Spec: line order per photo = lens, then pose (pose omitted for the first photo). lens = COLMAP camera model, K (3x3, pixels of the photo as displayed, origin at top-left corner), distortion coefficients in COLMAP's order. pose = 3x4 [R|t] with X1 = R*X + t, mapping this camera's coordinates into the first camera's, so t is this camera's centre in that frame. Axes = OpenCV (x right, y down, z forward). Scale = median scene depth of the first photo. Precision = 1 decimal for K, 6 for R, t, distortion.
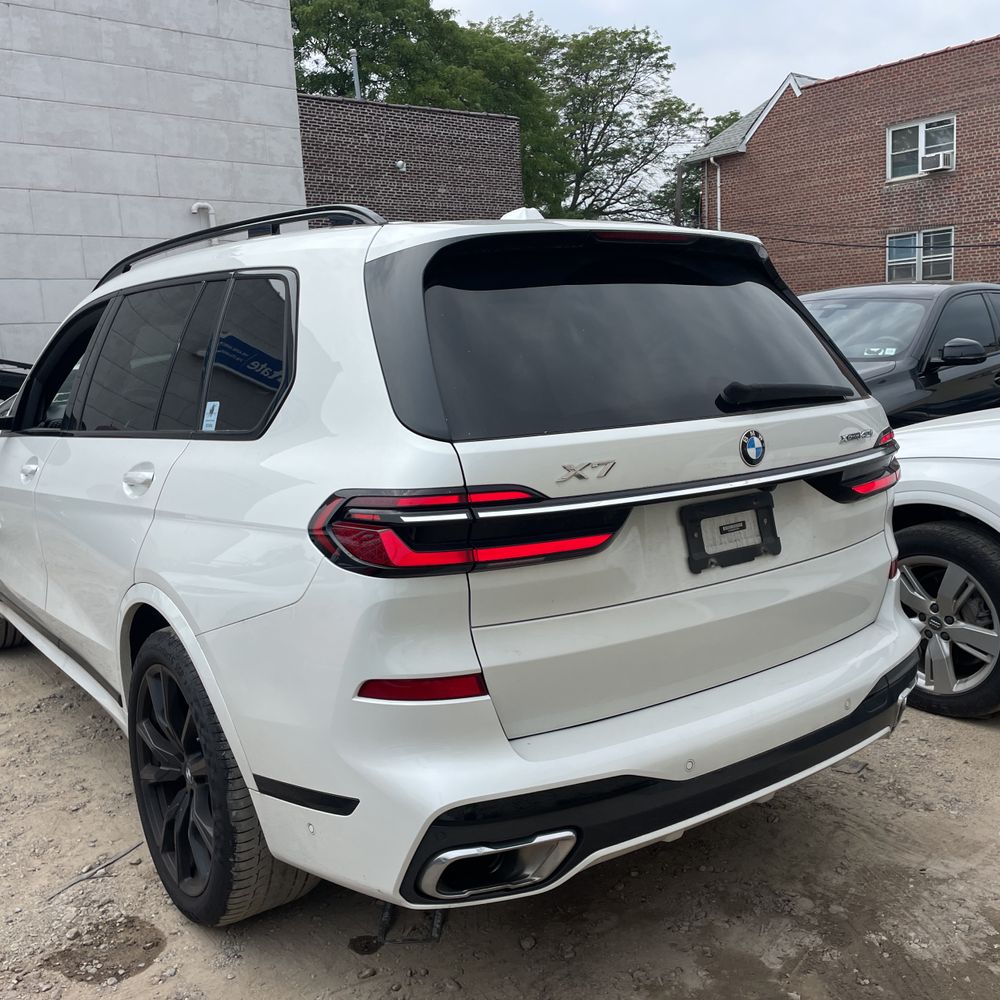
lens RADIAL K [[986.2, 0, 504.5], [0, 986.2, 468.3], [0, 0, 1]] dist [0.089511, -0.109805]
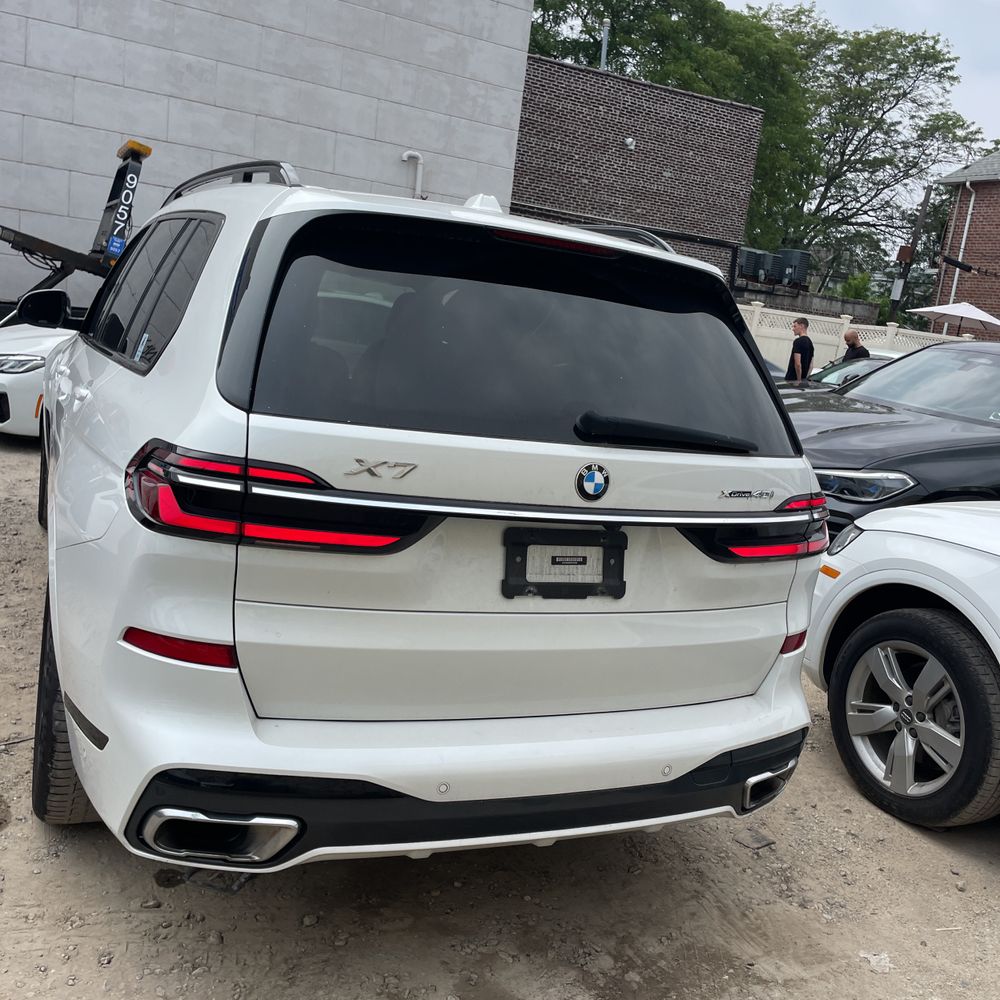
lens RADIAL K [[986.5, 0, 514.5], [0, 986.5, 478.9], [0, 0, 1]] dist [0.093645, -0.125057]
pose [[0.963366, 0.203667, -0.174485, 0.233849], [-0.198161, 0.978964, 0.048608, -0.037416], [0.180714, -0.012251, 0.983459, 0.040615]]
